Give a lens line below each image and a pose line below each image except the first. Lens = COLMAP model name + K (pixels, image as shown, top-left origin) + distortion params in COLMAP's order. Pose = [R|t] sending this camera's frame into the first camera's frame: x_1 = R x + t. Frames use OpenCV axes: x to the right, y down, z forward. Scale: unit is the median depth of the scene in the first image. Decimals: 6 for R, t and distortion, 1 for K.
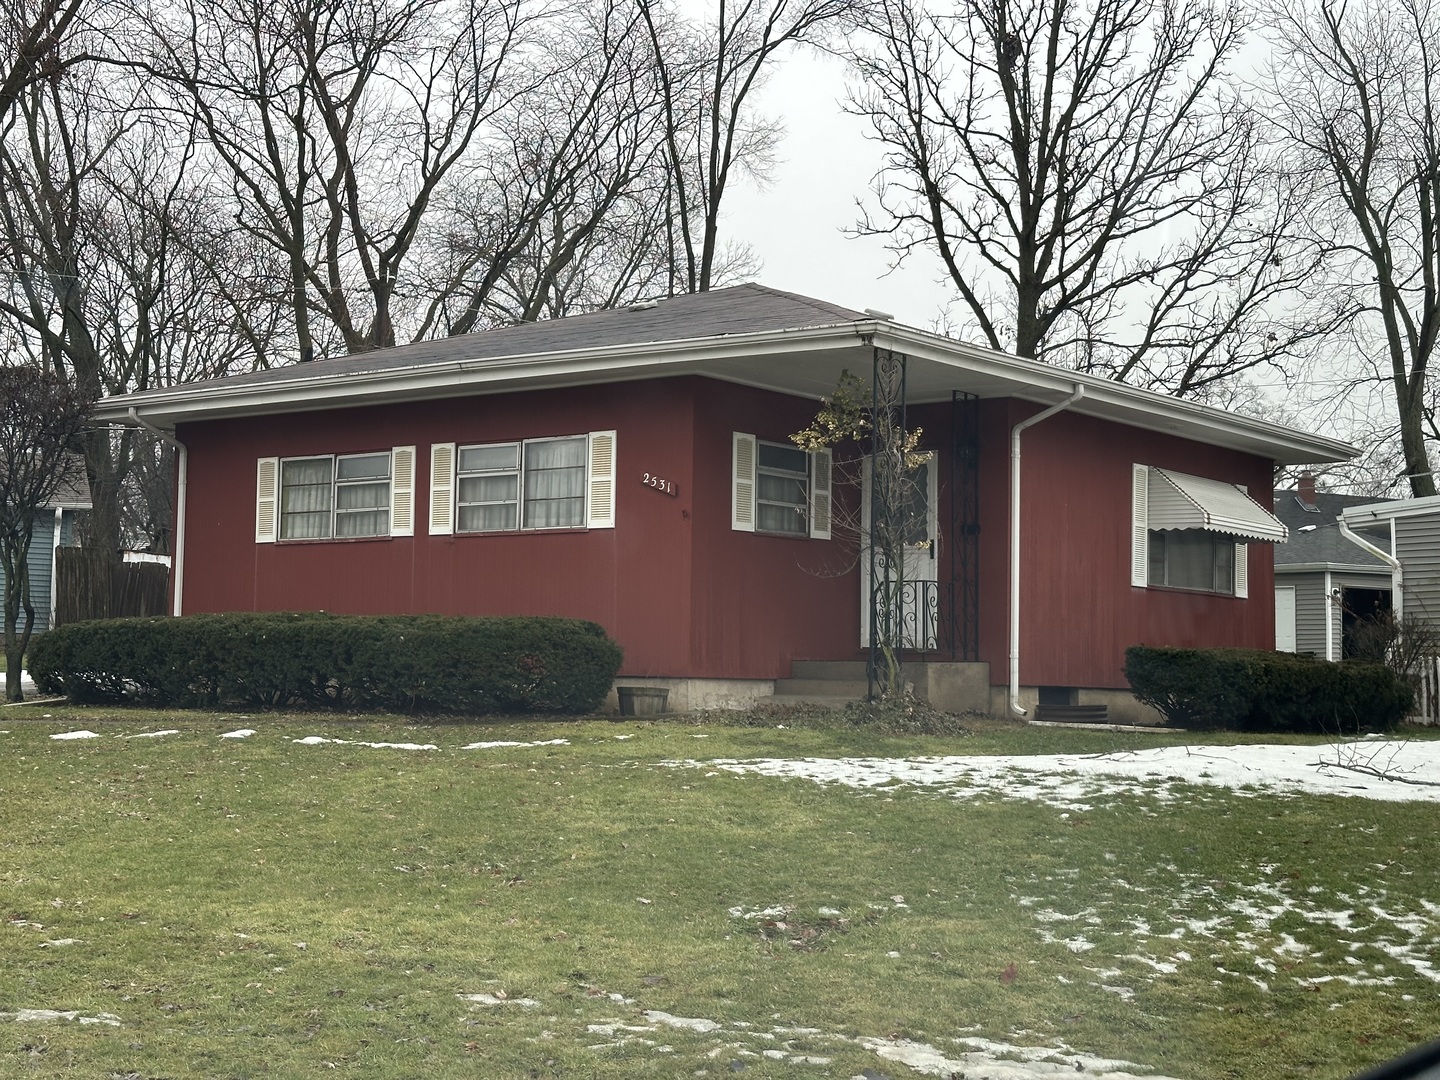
lens RADIAL K [[2033.4, 0, 641.8], [0, 2033.4, 440.6], [0, 0, 1]] dist [0.165087, 0.007934]
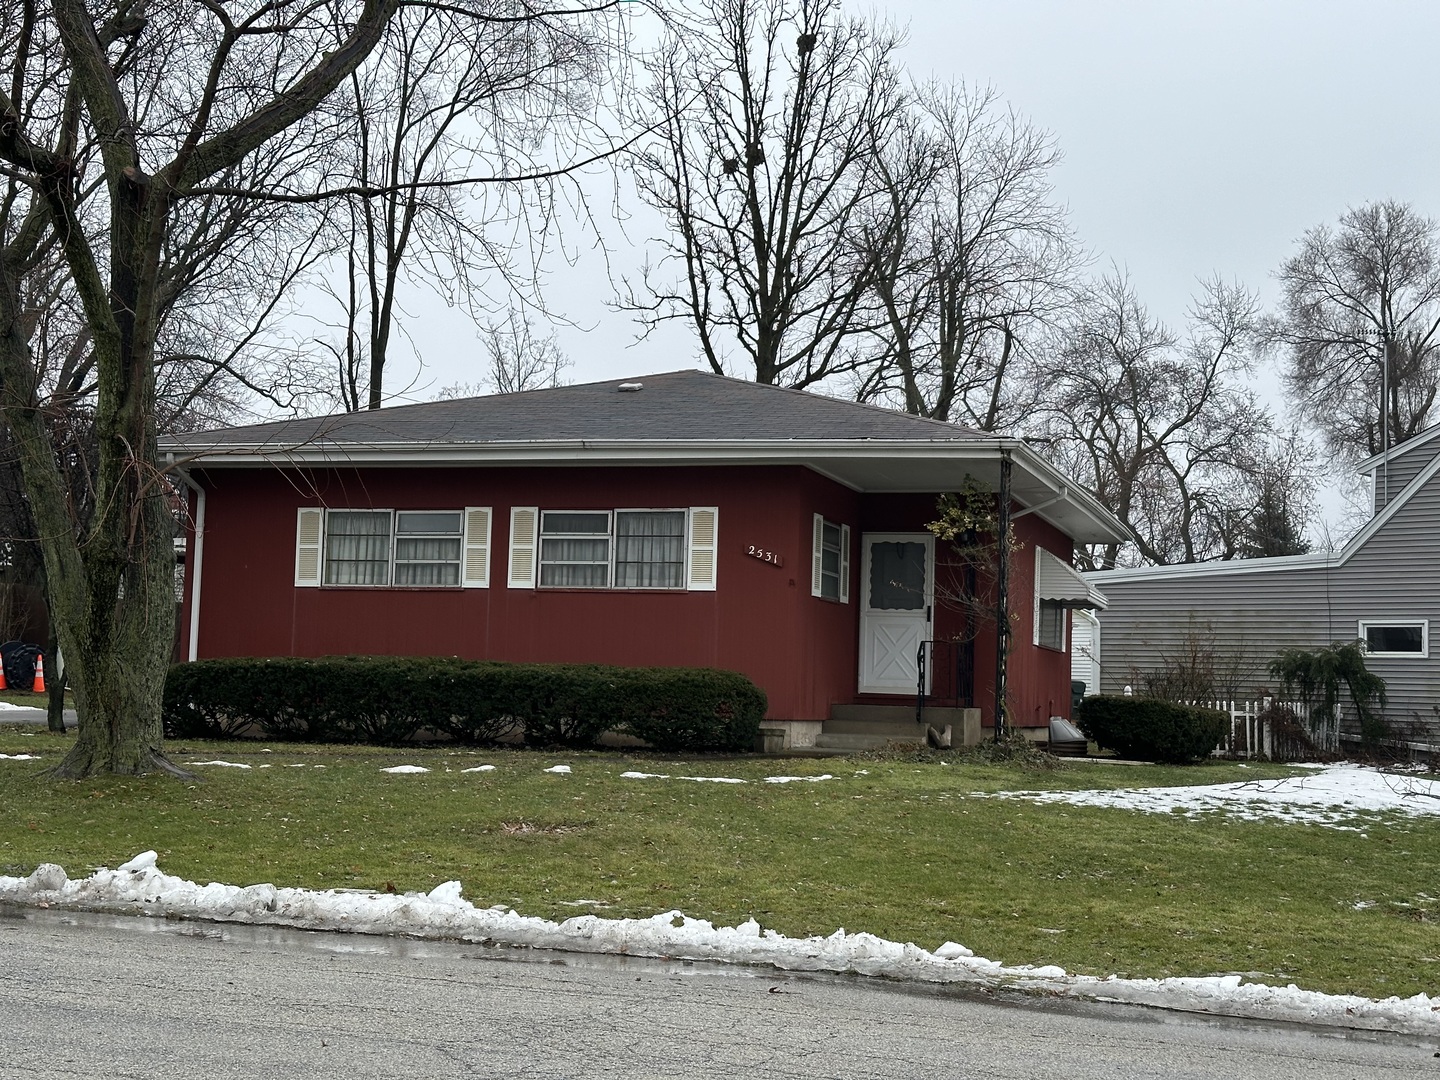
lens RADIAL K [[2044.8, 0, 720.0], [0, 2044.8, 540.0], [0, 0, 1]] dist [0.142024, -0.014586]
pose [[0.926824, 0.039925, 0.373367, -0.421186], [-0.054952, 0.998048, 0.029685, -0.019795], [-0.371453, -0.048030, 0.927208, -0.078921]]
